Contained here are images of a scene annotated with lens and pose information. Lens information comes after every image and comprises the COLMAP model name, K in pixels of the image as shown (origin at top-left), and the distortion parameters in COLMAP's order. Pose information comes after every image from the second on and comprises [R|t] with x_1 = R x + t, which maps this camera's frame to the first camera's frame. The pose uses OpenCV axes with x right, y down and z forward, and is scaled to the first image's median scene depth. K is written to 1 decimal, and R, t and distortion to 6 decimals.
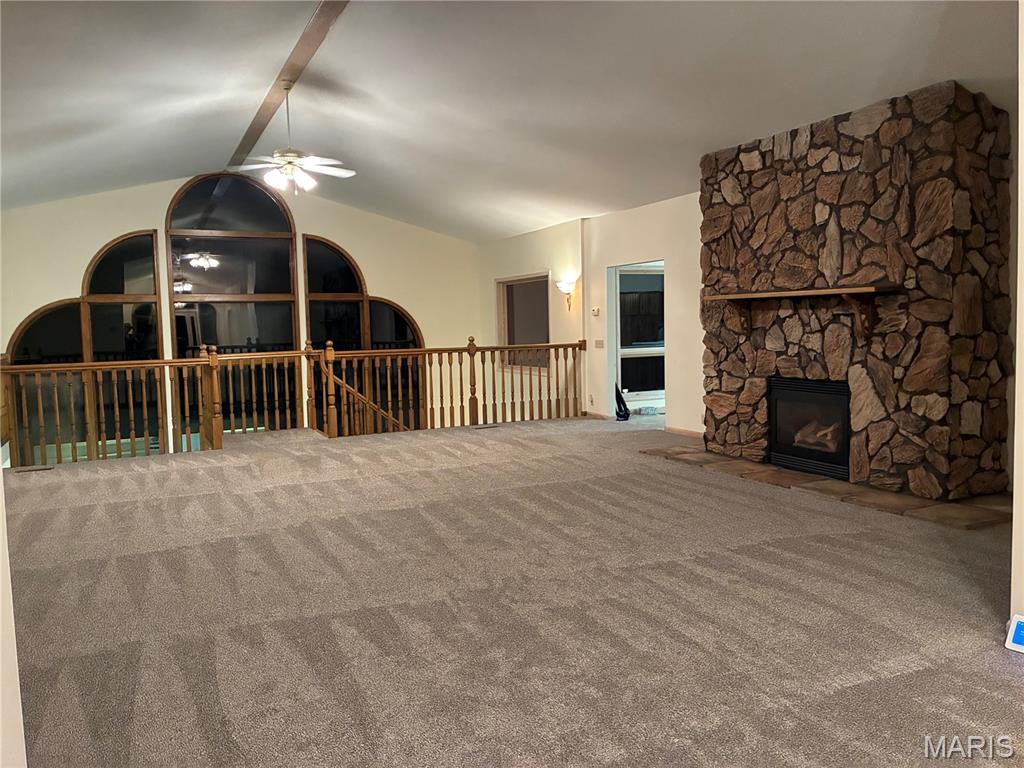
lens RADIAL K [[778.8, 0, 516.0], [0, 778.8, 377.2], [0, 0, 1]] dist [0.037545, -0.058051]
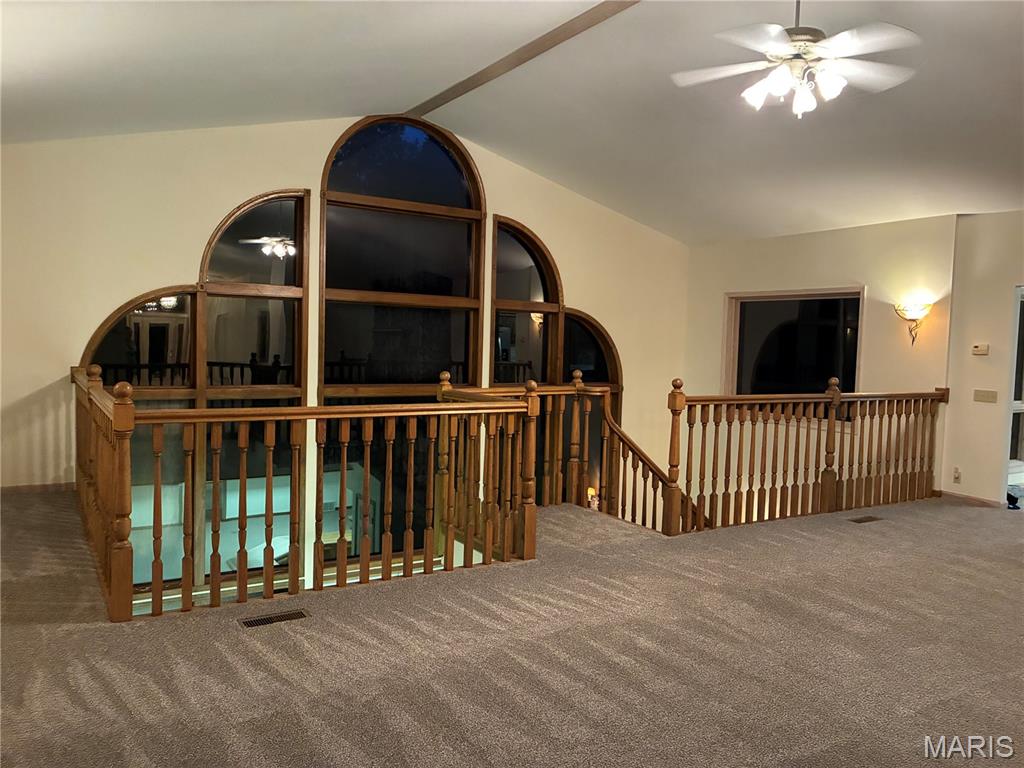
lens RADIAL K [[752.8, 0, 512.0], [0, 752.8, 384.0], [0, 0, 1]] dist [0.026477, -0.002032]
pose [[0.993427, 0.047497, 0.104144, -0.346862], [-0.046490, 0.998846, -0.012078, -0.023585], [-0.104597, 0.007157, 0.994489, 0.342427]]
